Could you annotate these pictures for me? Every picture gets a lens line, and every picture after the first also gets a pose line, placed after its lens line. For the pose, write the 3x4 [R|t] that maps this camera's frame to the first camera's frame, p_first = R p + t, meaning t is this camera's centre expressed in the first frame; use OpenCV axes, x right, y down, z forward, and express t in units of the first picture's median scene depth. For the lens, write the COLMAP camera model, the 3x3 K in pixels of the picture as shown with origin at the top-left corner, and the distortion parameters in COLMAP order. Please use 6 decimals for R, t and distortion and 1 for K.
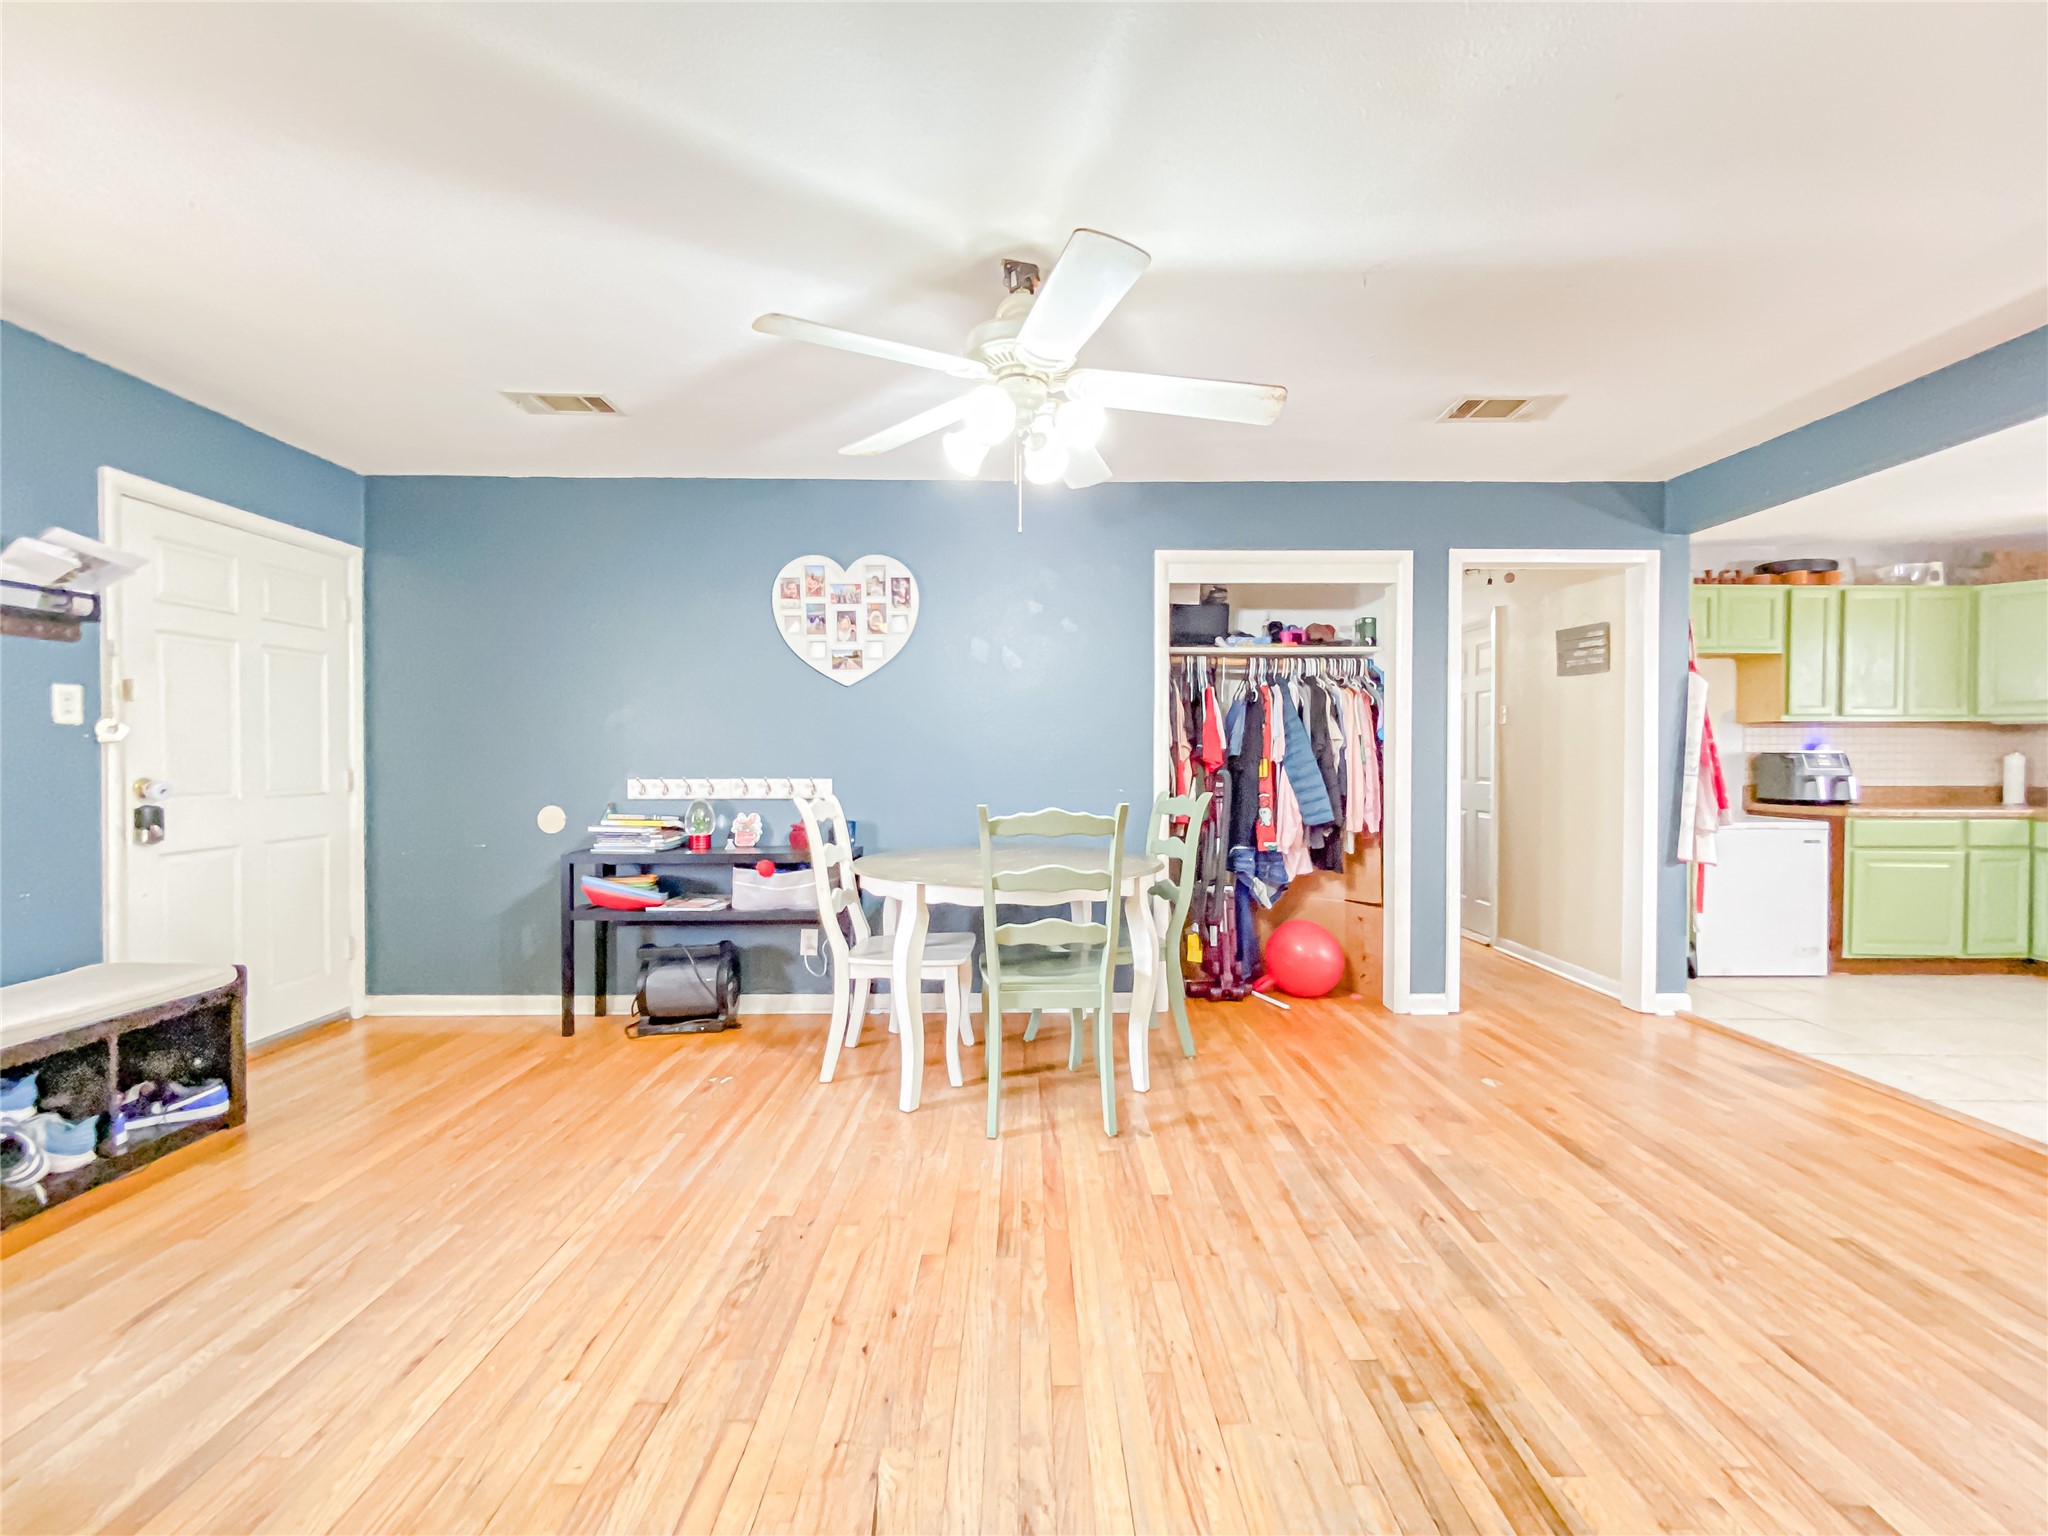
lens RADIAL K [[830.7, 0, 1035.7], [0, 830.7, 770.4], [0, 0, 1]] dist [-0.000044, -0.000122]
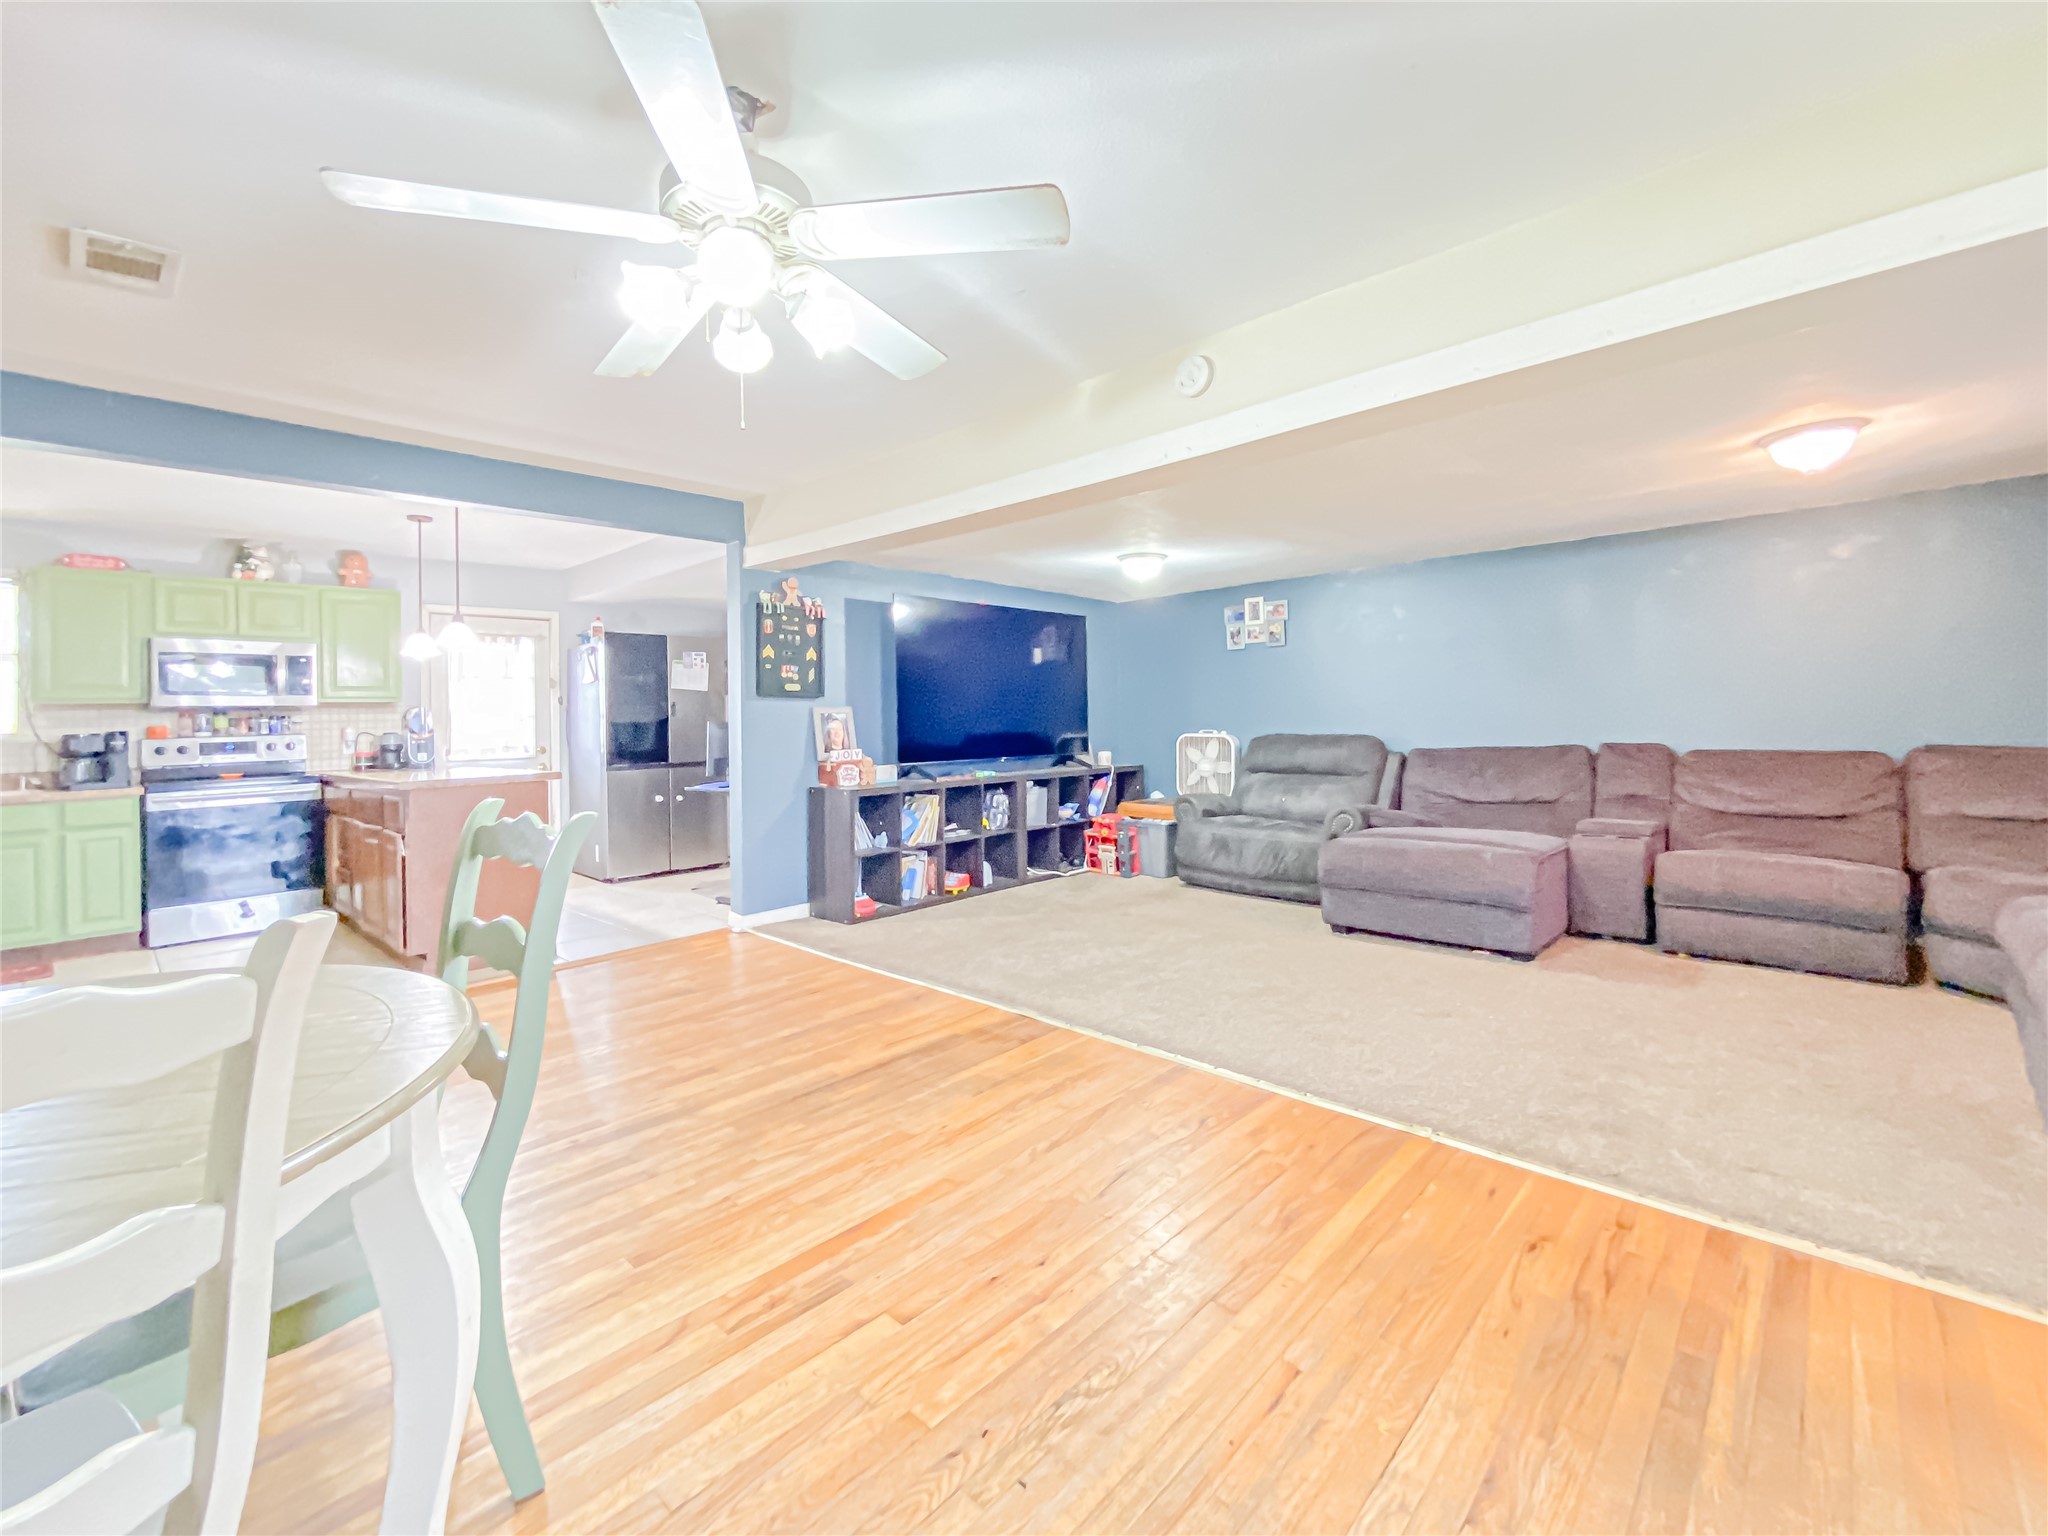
lens RADIAL K [[881.0, 0, 1032.1], [0, 881.0, 697.7], [0, 0, 1]] dist [0.000639, 0.000055]
pose [[-0.723188, 0.034583, 0.689785, -0.383789], [0.035457, 0.999288, -0.012926, -0.007819], [-0.689741, 0.015109, -0.723899, 0.693581]]
